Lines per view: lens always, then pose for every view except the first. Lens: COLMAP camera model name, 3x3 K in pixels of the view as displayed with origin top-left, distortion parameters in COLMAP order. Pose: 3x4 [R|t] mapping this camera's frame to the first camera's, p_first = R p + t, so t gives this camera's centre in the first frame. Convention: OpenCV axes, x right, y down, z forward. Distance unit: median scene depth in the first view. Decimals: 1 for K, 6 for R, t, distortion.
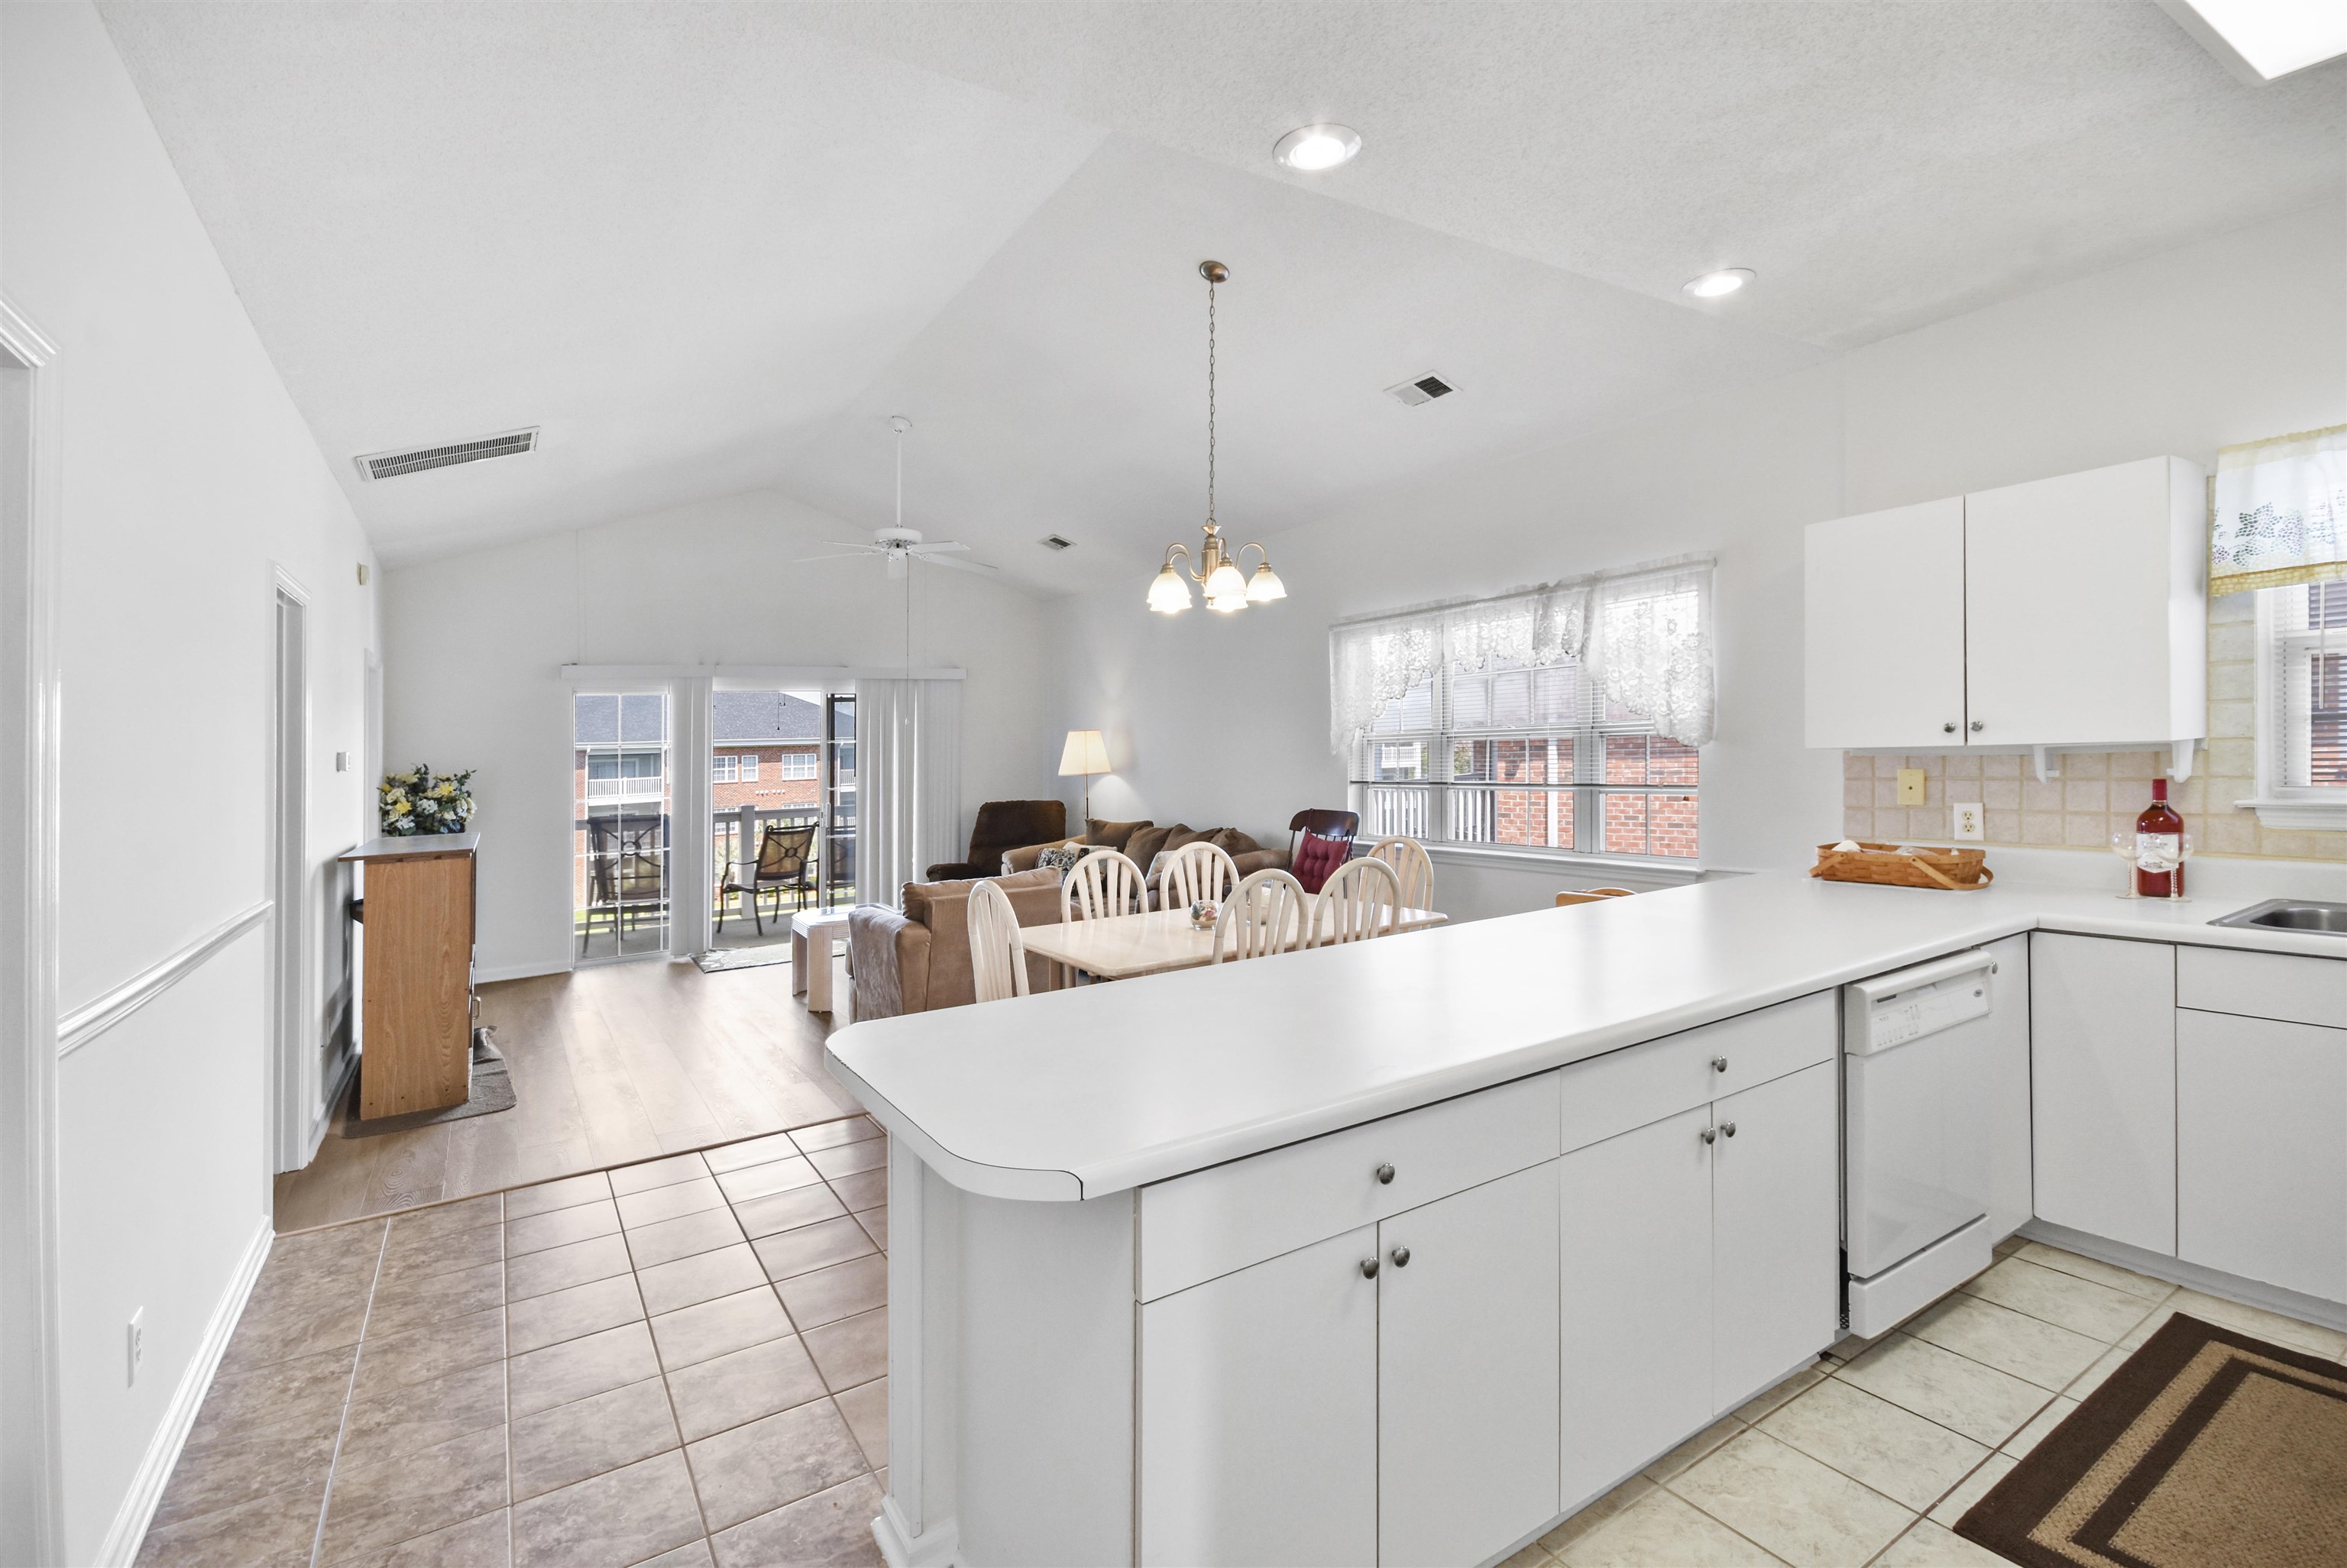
lens RADIAL K [[1051.3, 0, 1173.9], [0, 1051.3, 794.9], [0, 0, 1]] dist [0.035915, -0.021789]
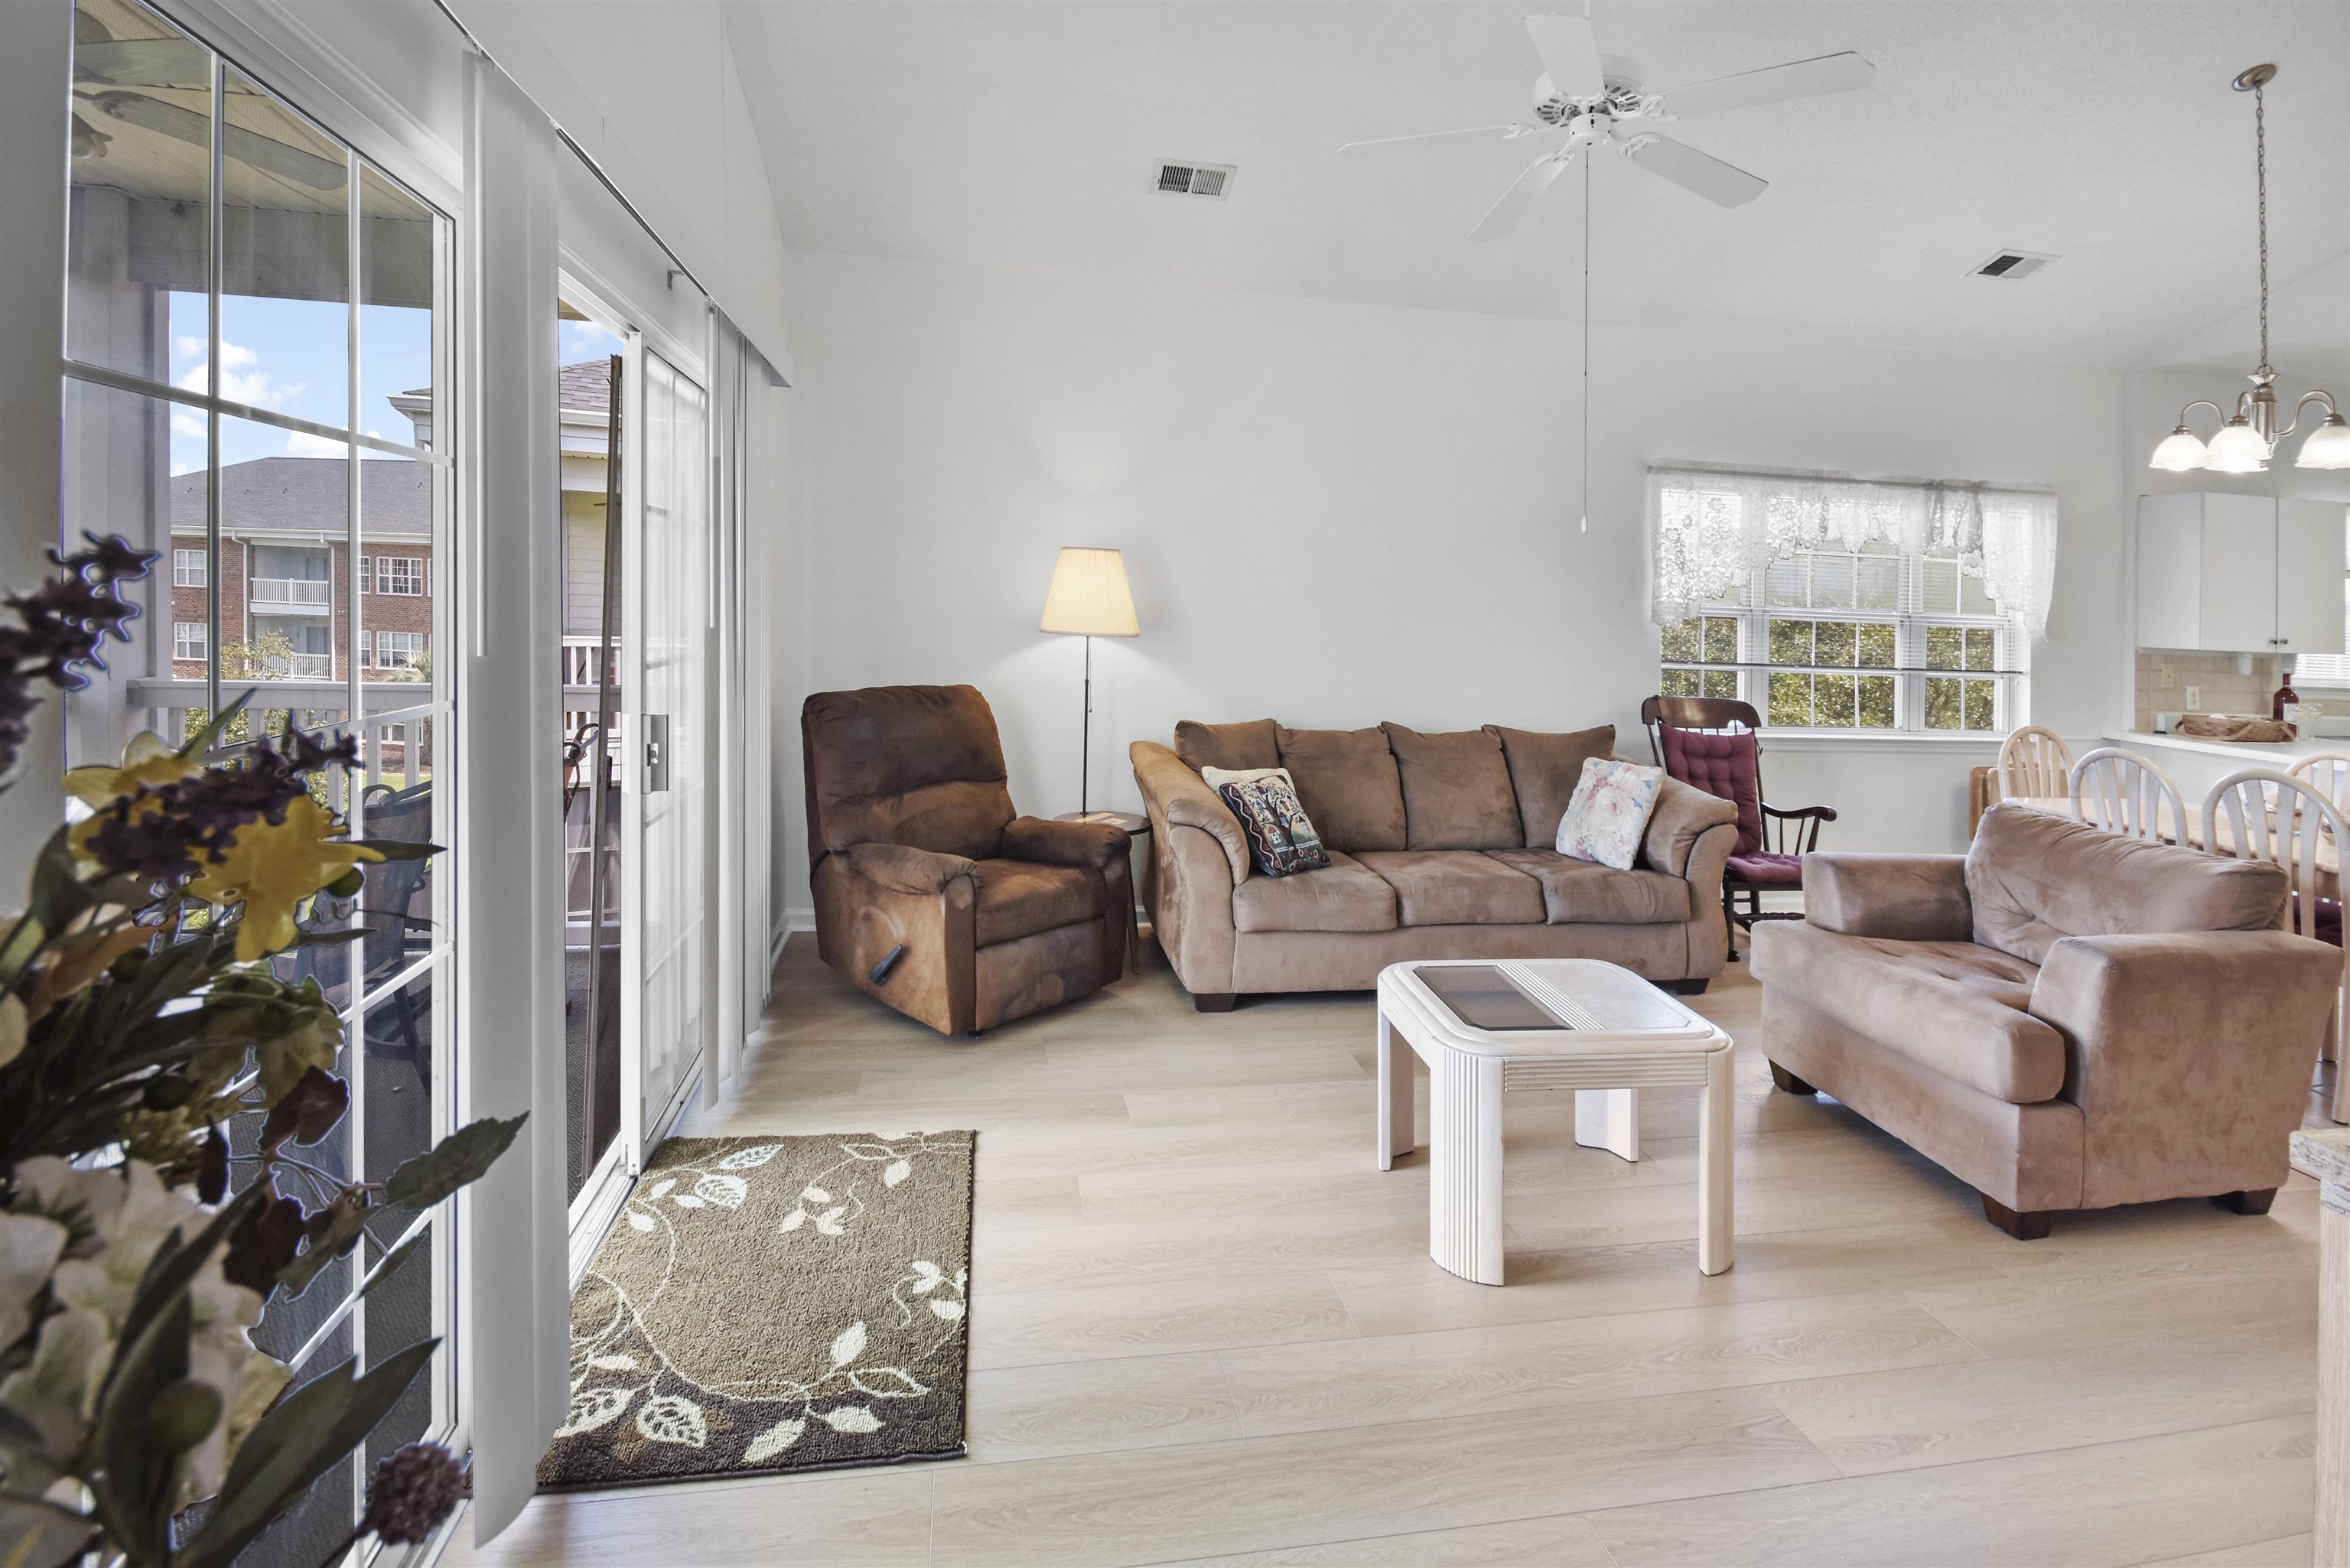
lens RADIAL K [[1110.1, 0, 1175.9], [0, 1110.1, 608.4], [0, 0, 1]] dist [-0.000018, -0.000216]
pose [[0.373280, 0.041105, 0.926808, -1.316633], [-0.010870, 0.999143, -0.039935, -0.025514], [-0.927655, 0.004833, 0.373407, 1.757703]]
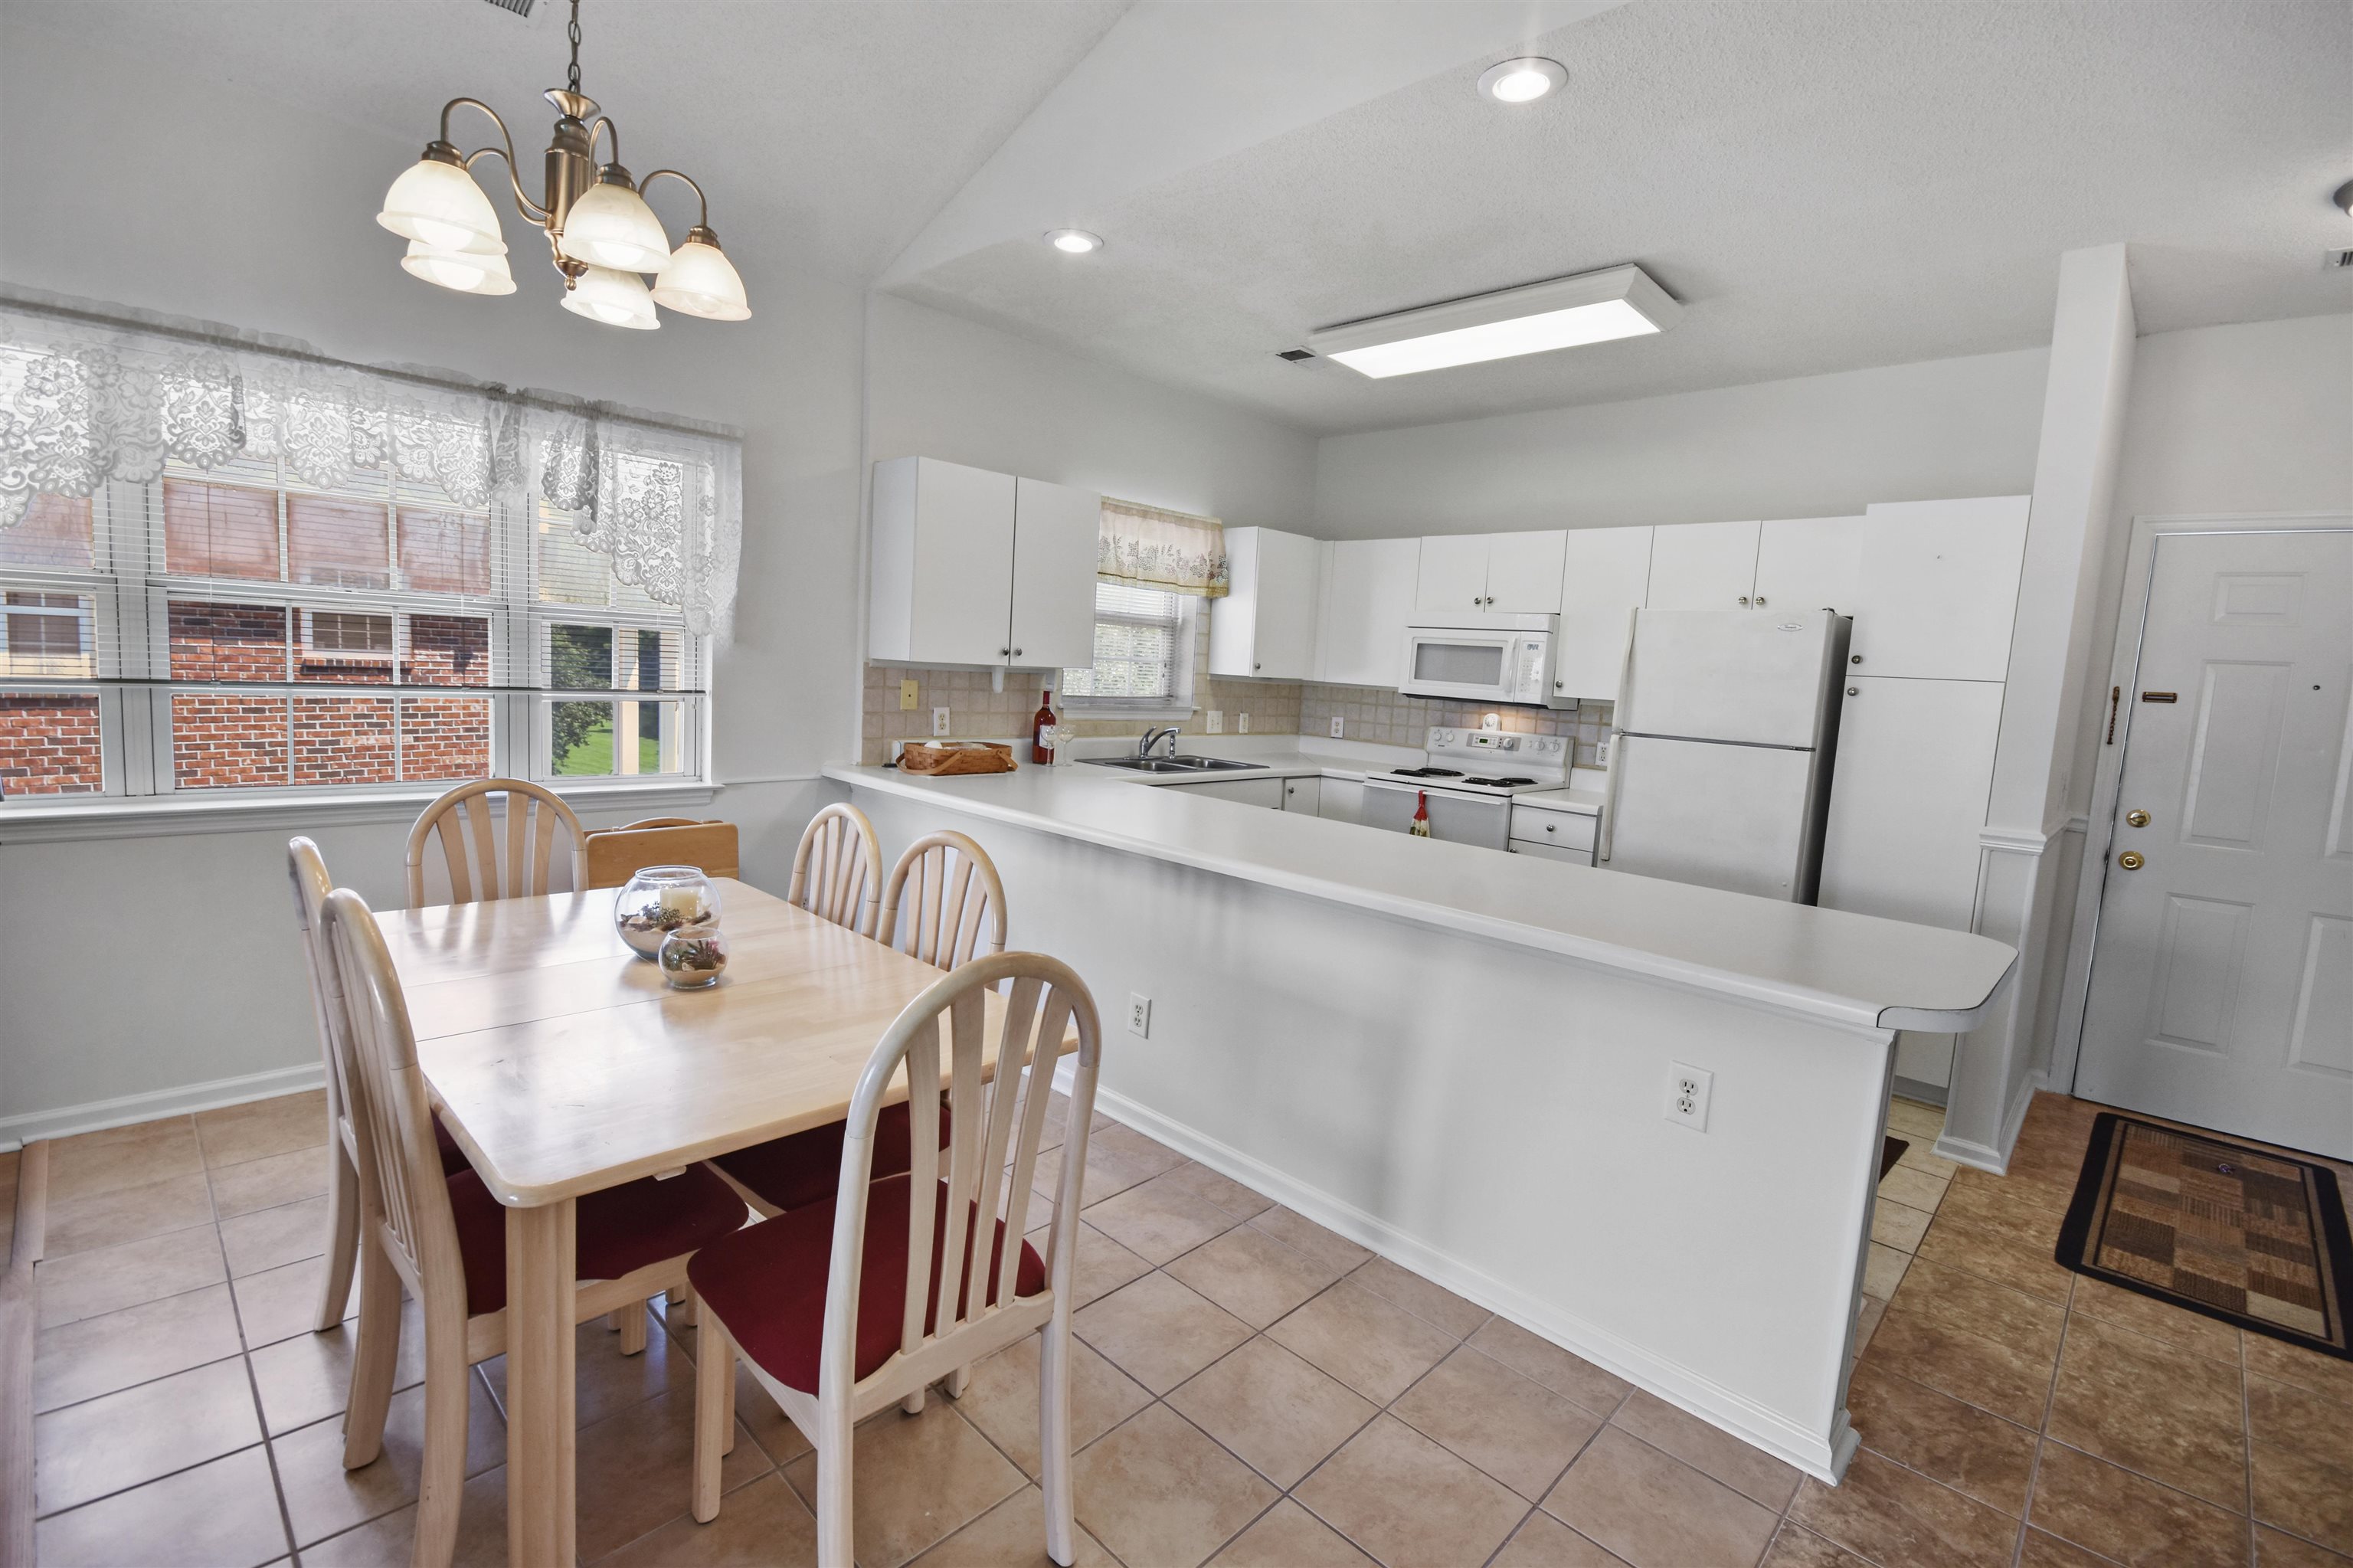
lens RADIAL K [[1065.6, 0, 1171.6], [0, 1065.6, 775.9], [0, 0, 1]] dist [0.000243, -0.007862]
pose [[-0.242172, -0.080909, 0.966854, -0.580040], [-0.006936, 0.996636, 0.081664, -0.016985], [-0.970209, 0.013071, -0.241918, 1.031555]]
